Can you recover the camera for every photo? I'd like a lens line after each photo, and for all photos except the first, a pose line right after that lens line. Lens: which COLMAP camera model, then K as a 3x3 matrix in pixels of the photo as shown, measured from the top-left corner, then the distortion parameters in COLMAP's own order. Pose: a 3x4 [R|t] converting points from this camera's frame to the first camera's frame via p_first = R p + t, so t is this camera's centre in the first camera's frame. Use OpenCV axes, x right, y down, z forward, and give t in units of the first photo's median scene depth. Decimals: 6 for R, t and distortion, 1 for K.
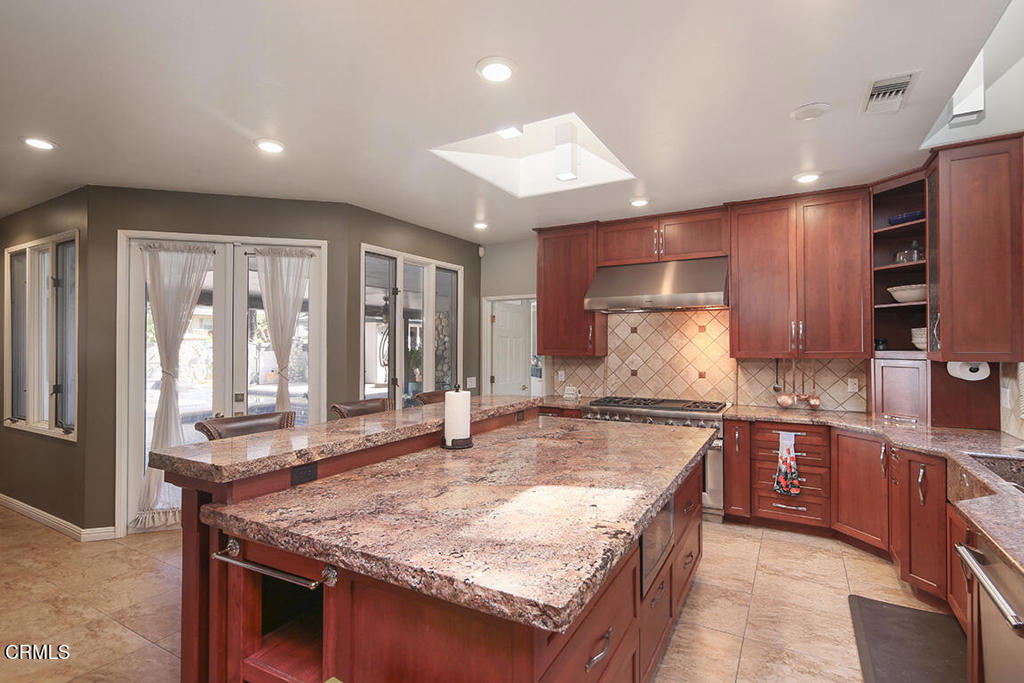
lens RADIAL K [[493.8, 0, 510.8], [0, 493.8, 341.8], [0, 0, 1]] dist [0.000252, -0.000024]
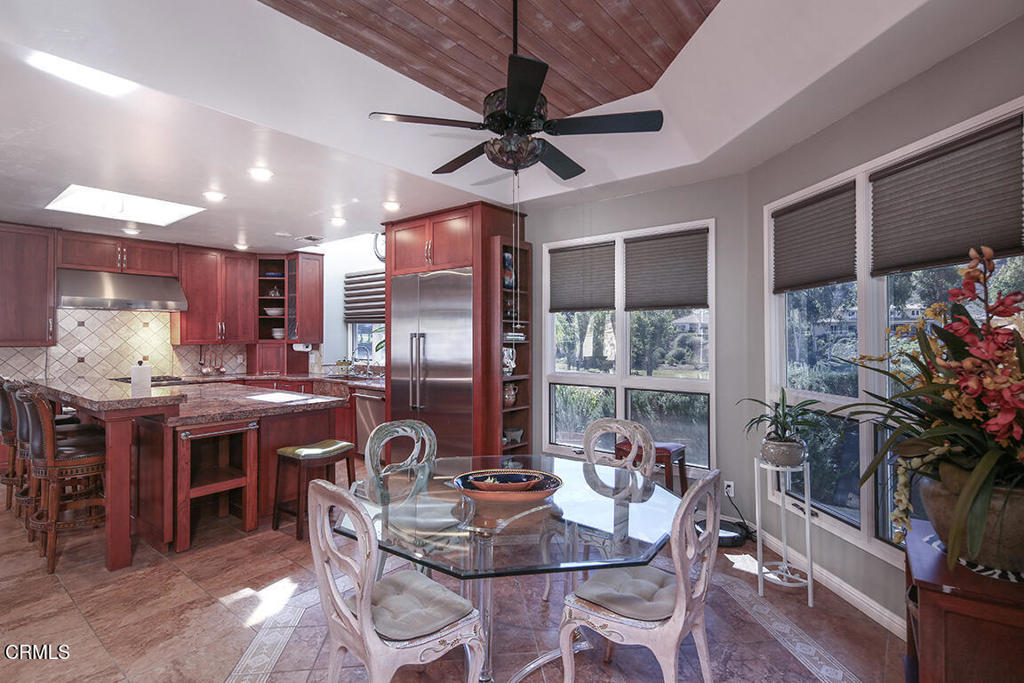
lens RADIAL K [[493.8, 0, 511.8], [0, 493.8, 337.5], [0, 0, 1]] dist [0.000252, -0.000024]
pose [[0.152667, 0.004530, 0.988267, -0.908165], [-0.004545, 0.999982, -0.003882, 0.011329], [-0.988267, -0.003899, 0.152685, -0.248187]]
